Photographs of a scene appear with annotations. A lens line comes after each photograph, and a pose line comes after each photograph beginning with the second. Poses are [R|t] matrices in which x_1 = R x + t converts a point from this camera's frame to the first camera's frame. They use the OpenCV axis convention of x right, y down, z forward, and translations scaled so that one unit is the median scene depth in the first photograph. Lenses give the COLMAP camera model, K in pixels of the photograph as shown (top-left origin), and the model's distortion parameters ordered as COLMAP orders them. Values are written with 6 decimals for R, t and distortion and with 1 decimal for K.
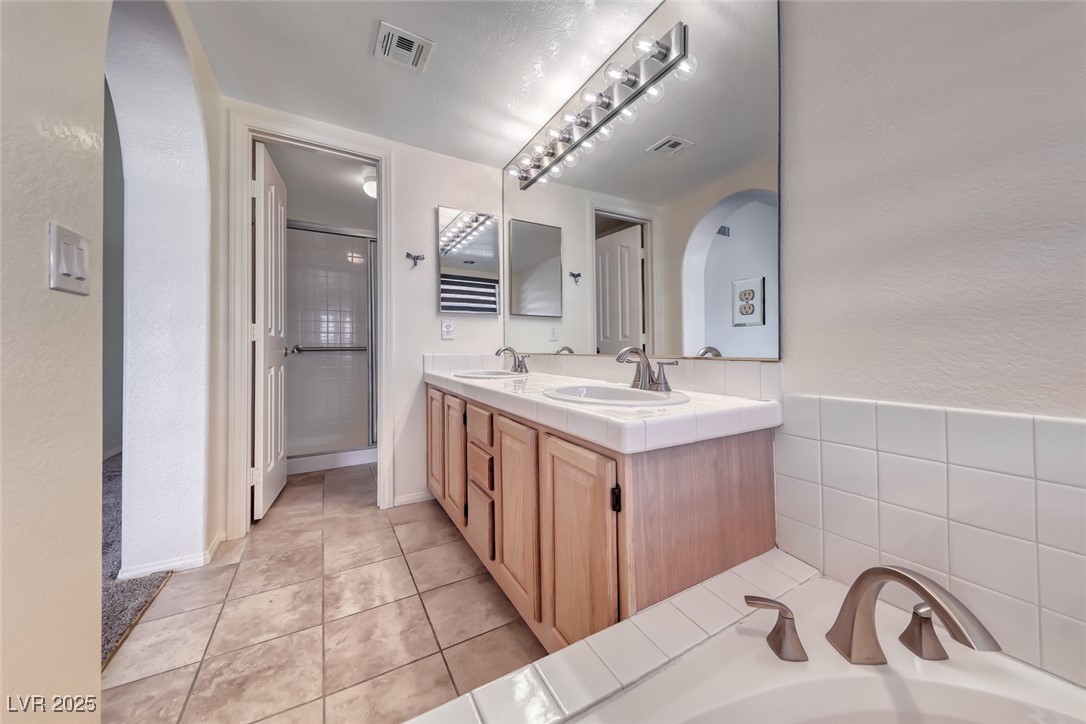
lens RADIAL K [[370.2, 0, 537.5], [0, 370.2, 363.5], [0, 0, 1]] dist [0.000904, 0.000009]
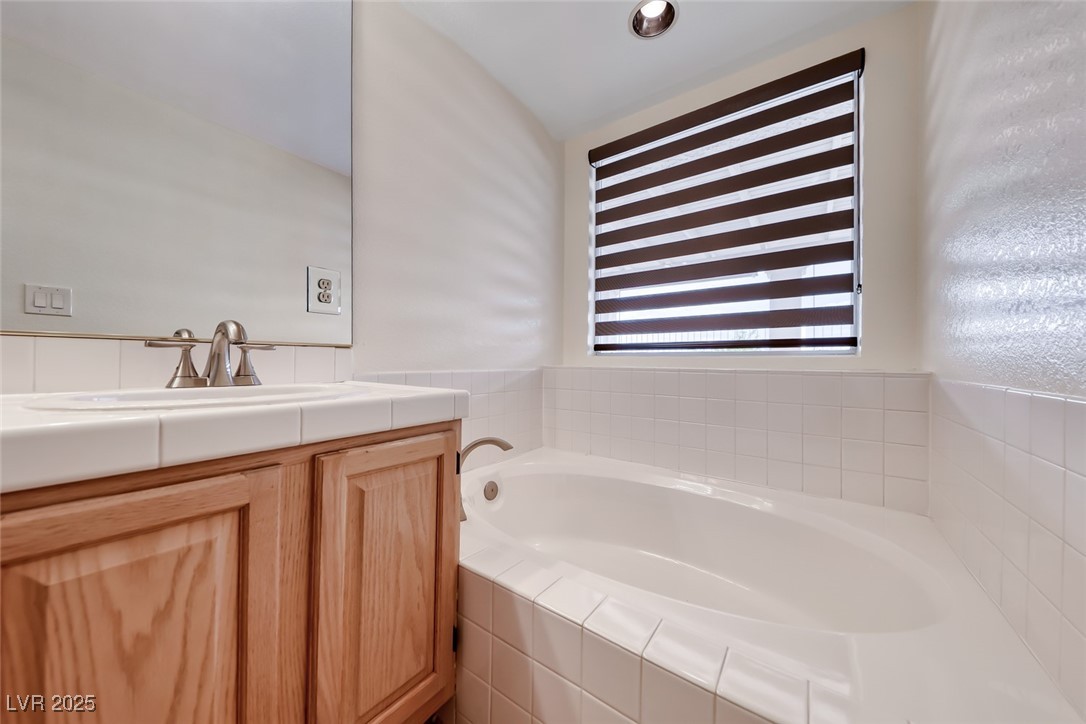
lens RADIAL K [[370.2, 0, 537.5], [0, 370.2, 363.5], [0, 0, 1]] dist [0.000904, 0.000009]
pose [[-0.408196, -0.002632, 0.912891, -0.685735], [0.010295, 0.999919, 0.007486, 0.042072], [-0.912836, 0.012454, -0.408135, 0.936308]]
